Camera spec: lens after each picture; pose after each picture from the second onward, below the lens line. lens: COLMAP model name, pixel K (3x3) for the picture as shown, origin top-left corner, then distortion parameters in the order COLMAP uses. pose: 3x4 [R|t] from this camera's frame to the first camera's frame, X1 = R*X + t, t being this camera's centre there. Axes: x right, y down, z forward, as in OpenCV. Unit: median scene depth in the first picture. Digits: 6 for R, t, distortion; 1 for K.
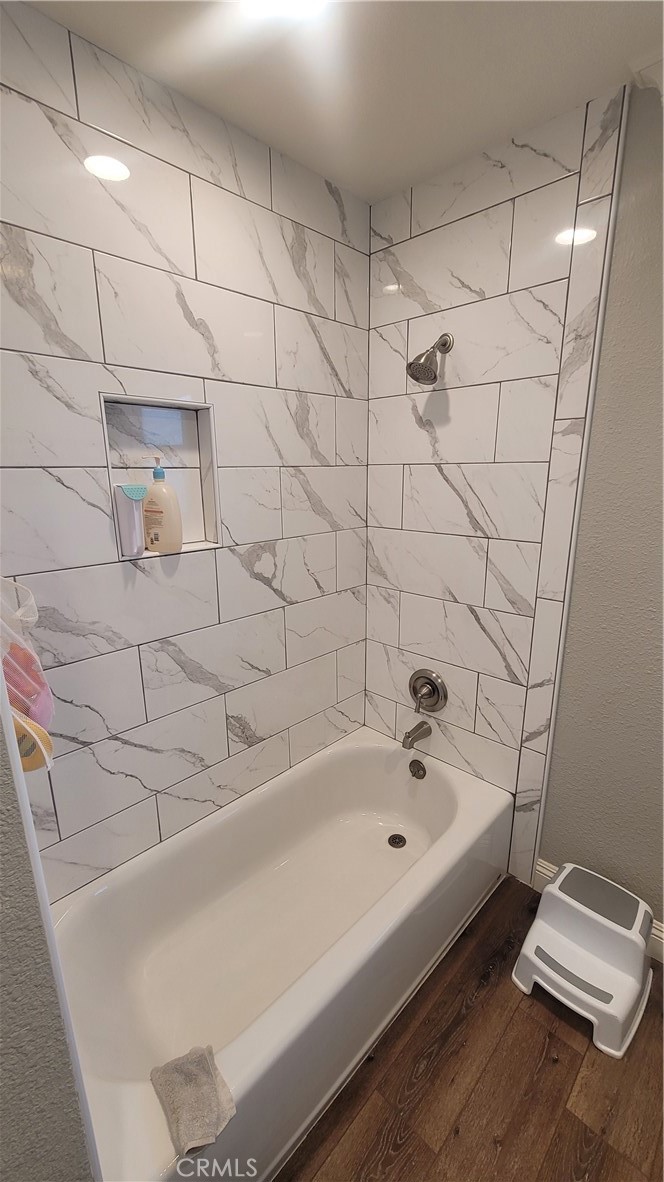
lens RADIAL K [[479.3, 0, 334.0], [0, 479.3, 593.0], [0, 0, 1]] dist [-0.000095, -0.001453]
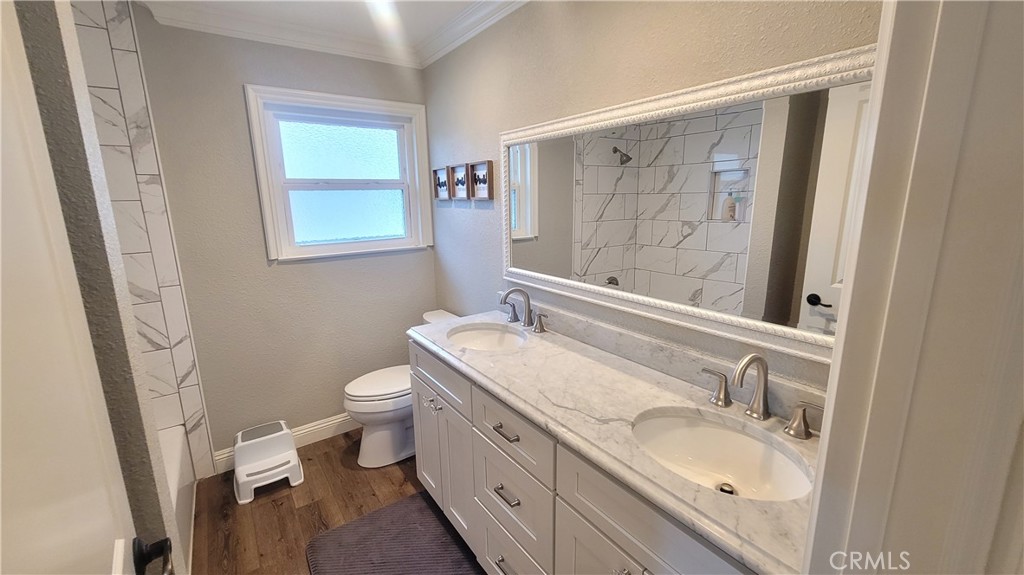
lens RADIAL K [[415.2, 0, 513.0], [0, 415.2, 285.6], [0, 0, 1]] dist [-0.000095, -0.001453]
pose [[0.180562, -0.204126, 0.962149, -0.712743], [0.259501, 0.953453, 0.153582, 0.102774], [-0.948713, 0.221948, 0.225128, -0.413208]]
